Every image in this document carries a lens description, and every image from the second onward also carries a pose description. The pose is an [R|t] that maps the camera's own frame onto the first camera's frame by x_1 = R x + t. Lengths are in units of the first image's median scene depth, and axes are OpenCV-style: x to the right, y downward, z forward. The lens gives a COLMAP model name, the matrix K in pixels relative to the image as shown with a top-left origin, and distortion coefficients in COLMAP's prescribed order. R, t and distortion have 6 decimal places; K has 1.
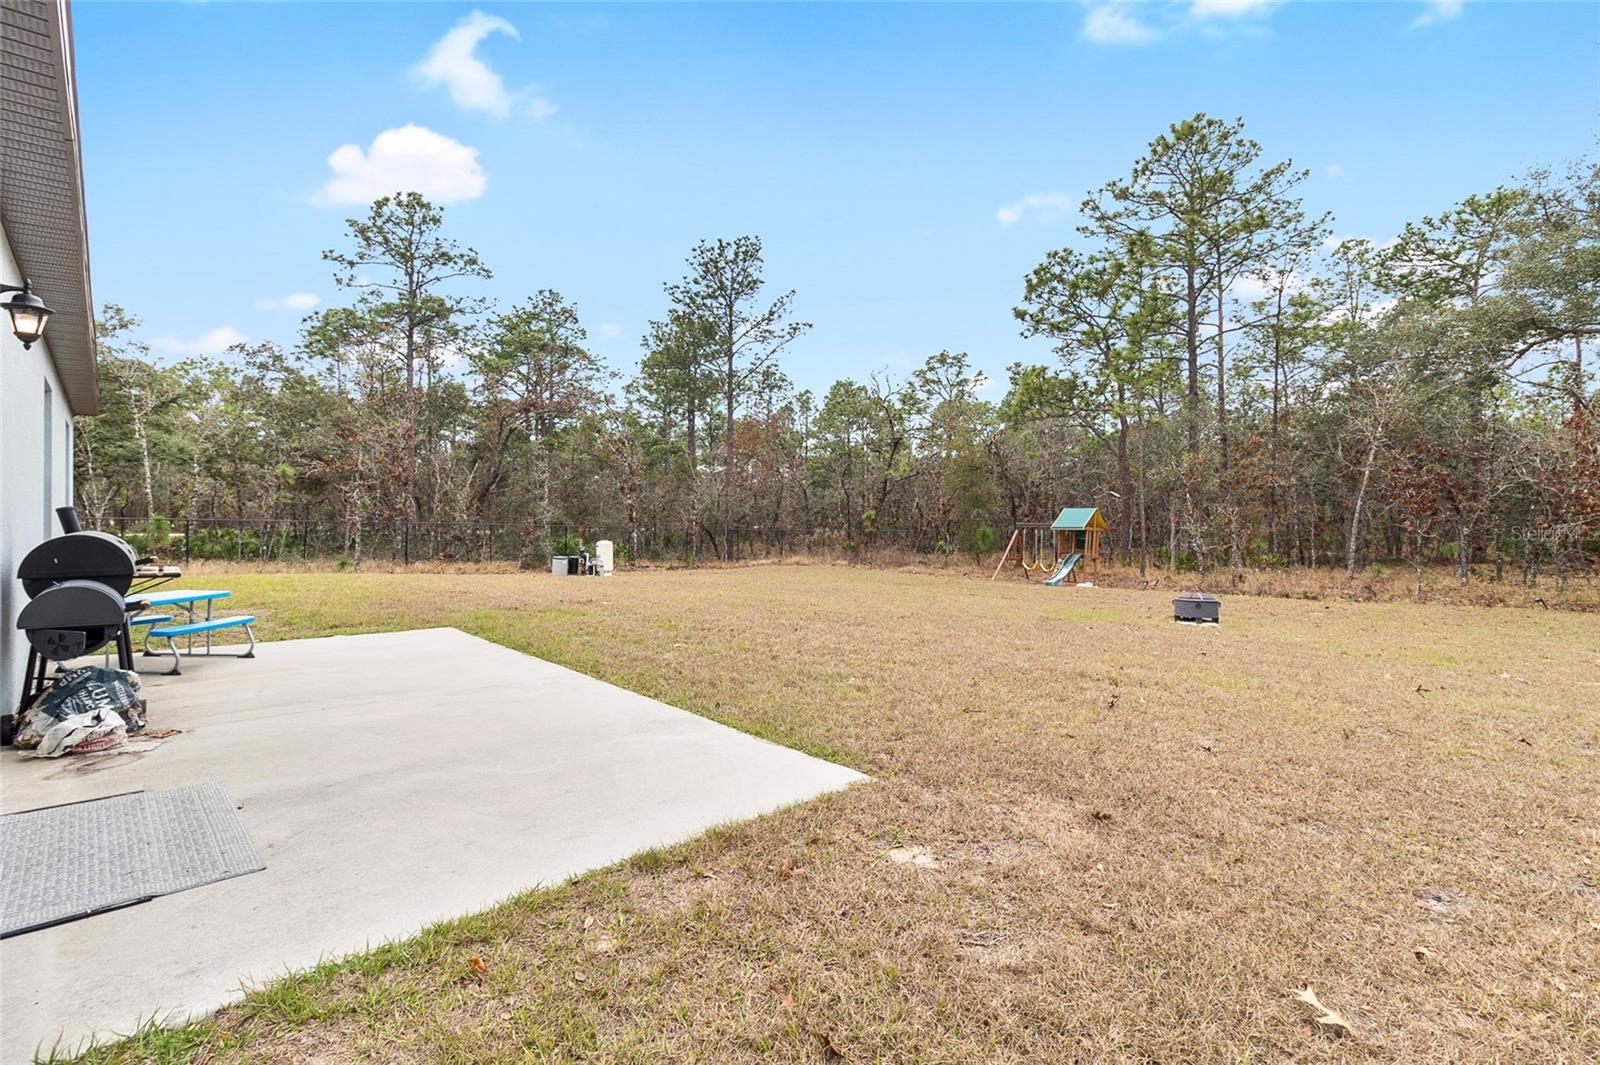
lens RADIAL K [[739.1, 0, 808.3], [0, 739.1, 502.7], [0, 0, 1]] dist [0.000208, 0.000485]
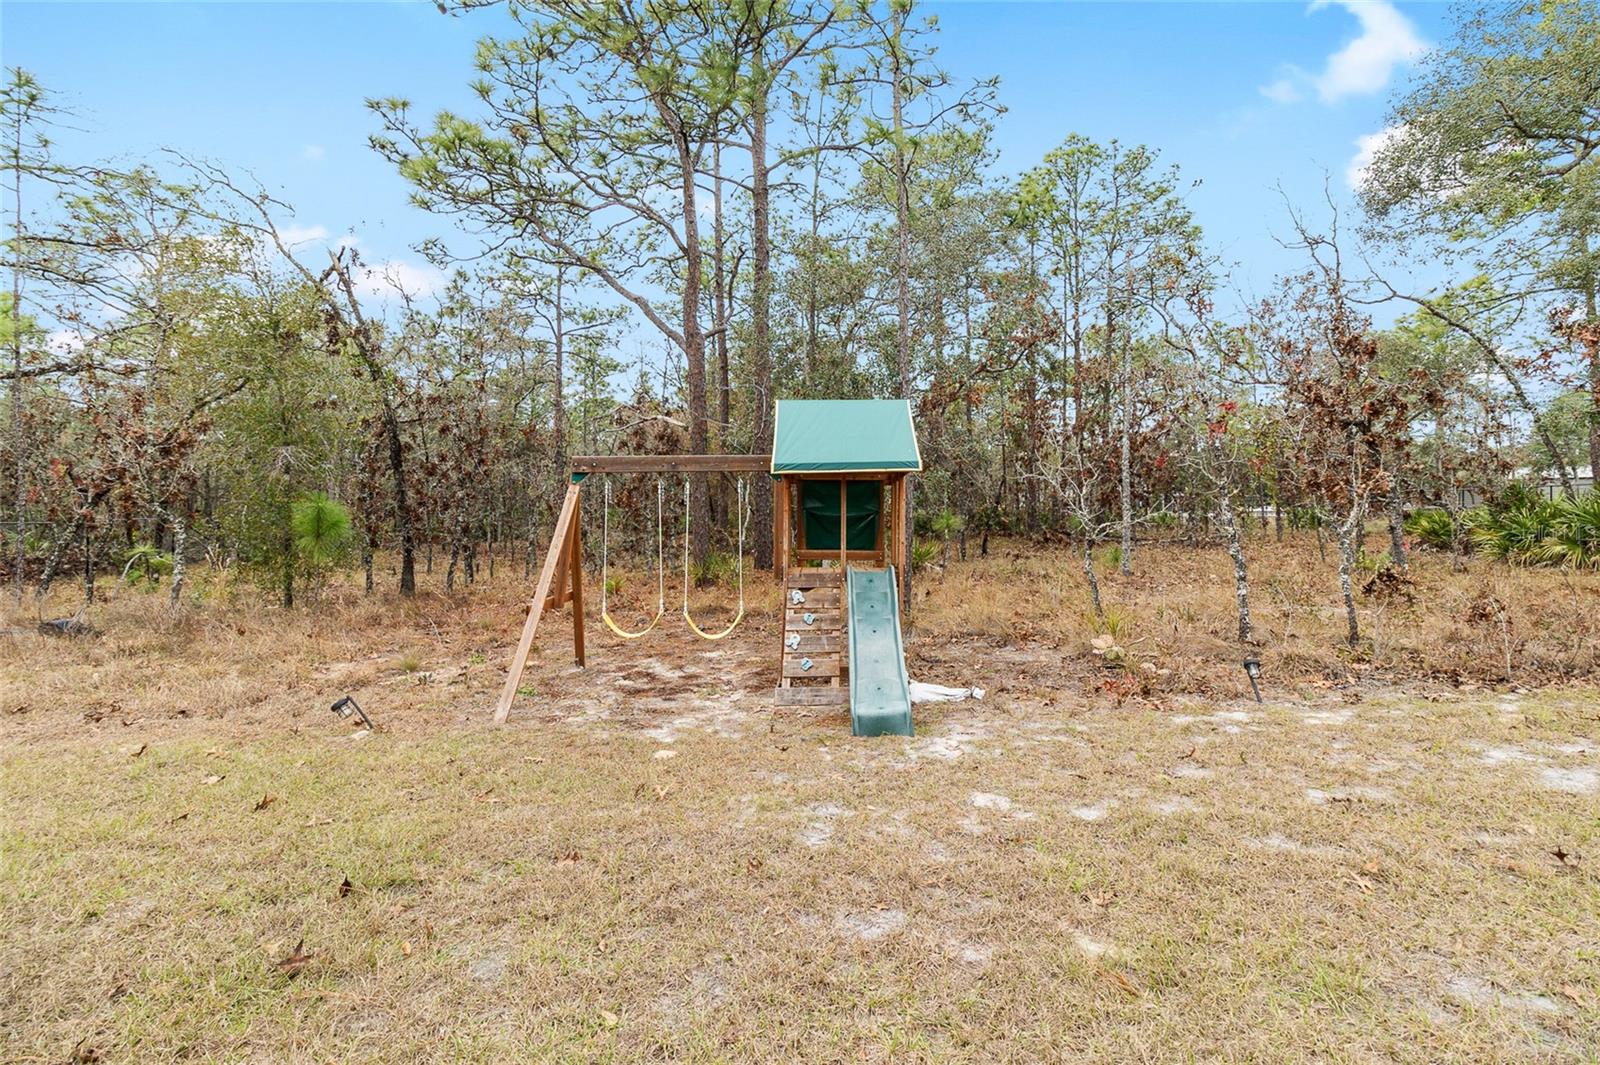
lens RADIAL K [[739.1, 0, 808.3], [0, 739.1, 502.7], [0, 0, 1]] dist [0.000208, 0.000485]
pose [[0.604417, 0.002509, 0.796664, 0.087305], [-0.012799, 0.999897, 0.006562, 0.025194], [-0.796565, -0.014162, 0.604387, 0.518662]]
